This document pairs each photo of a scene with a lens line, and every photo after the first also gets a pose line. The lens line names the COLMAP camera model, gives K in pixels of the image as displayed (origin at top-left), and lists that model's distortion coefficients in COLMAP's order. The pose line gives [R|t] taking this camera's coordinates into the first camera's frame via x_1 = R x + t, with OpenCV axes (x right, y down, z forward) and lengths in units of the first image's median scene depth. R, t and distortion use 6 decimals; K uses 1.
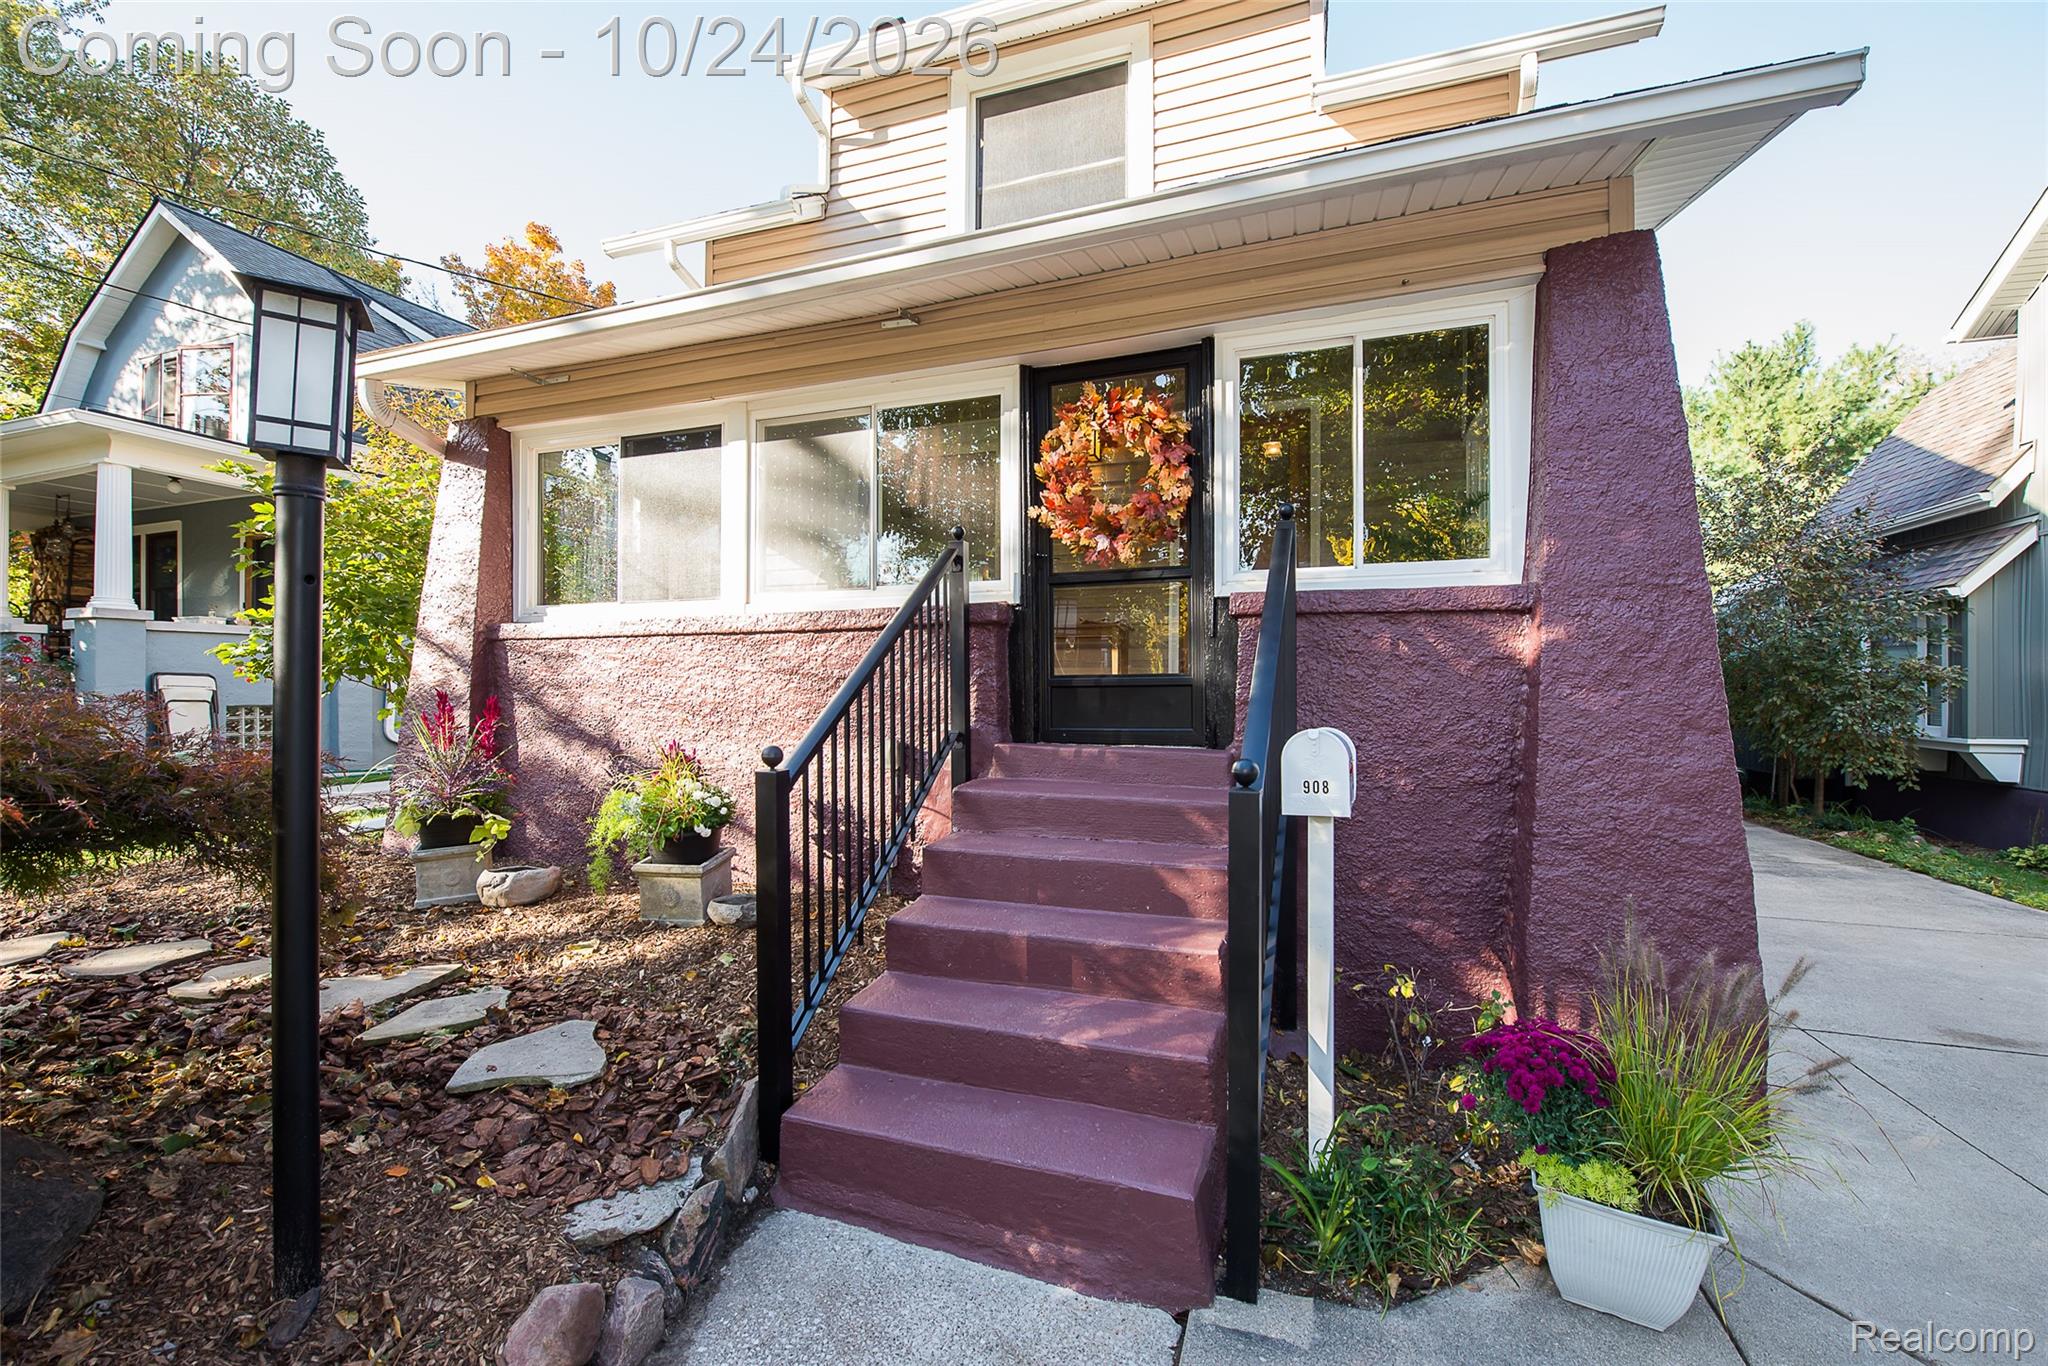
lens RADIAL K [[827.2, 0, 1026.5], [0, 827.2, 682.5], [0, 0, 1]] dist [-0.017968, -0.000349]
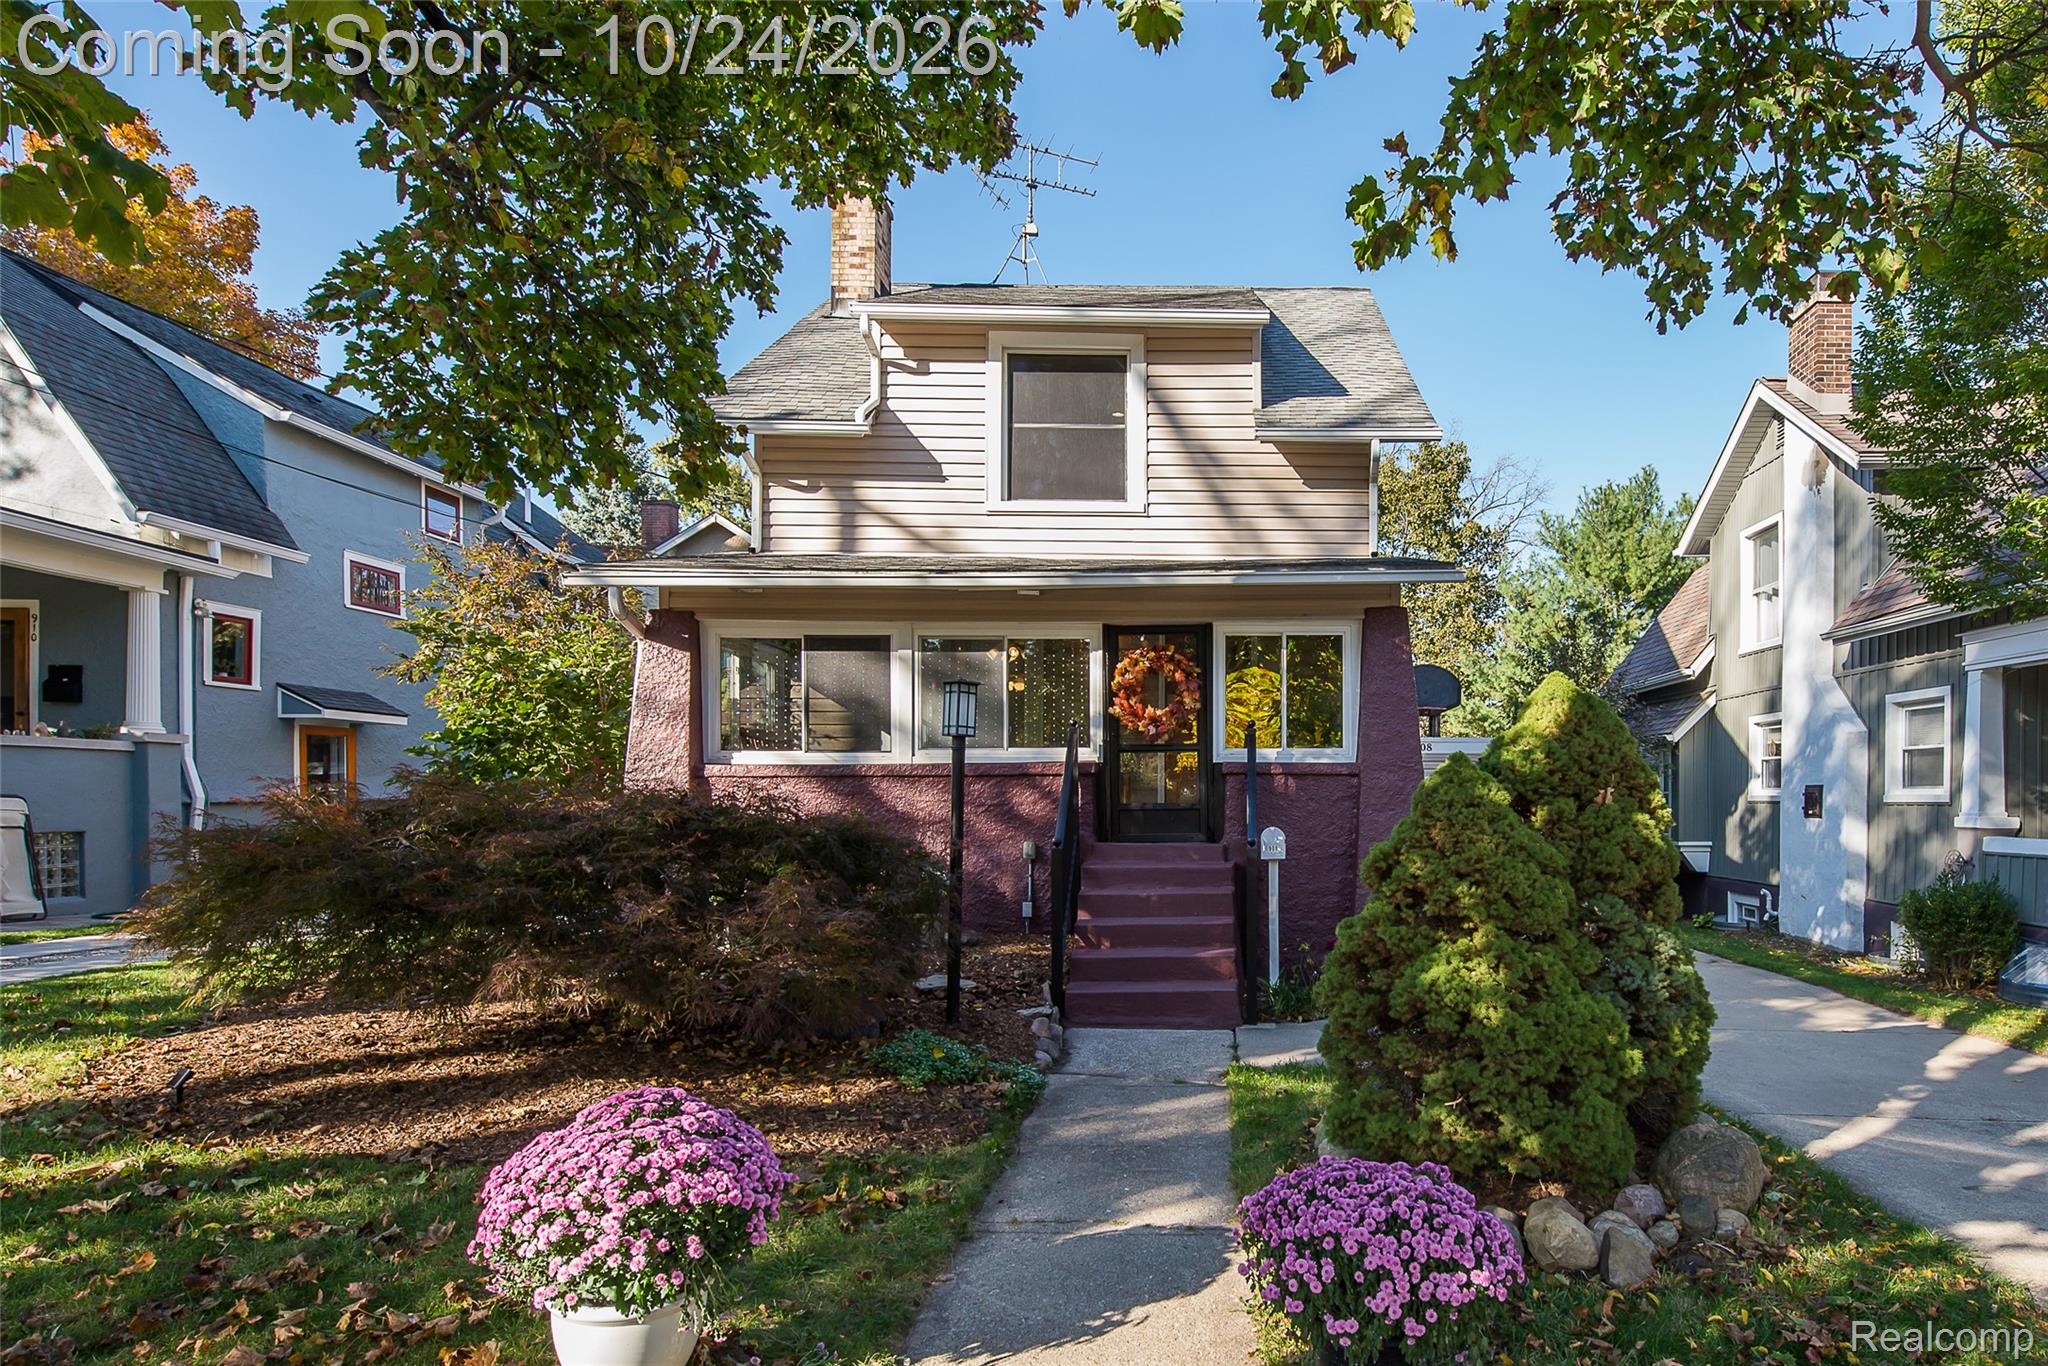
lens RADIAL K [[1198.5, 0, 1243.0], [0, 1198.5, 809.6], [0, 0, 1]] dist [-0.003924, -0.003169]
pose [[0.931719, -0.004587, 0.363151, -0.568007], [-0.000169, 0.999915, 0.013064, -0.024550], [-0.363180, -0.012233, 0.931639, -1.275203]]
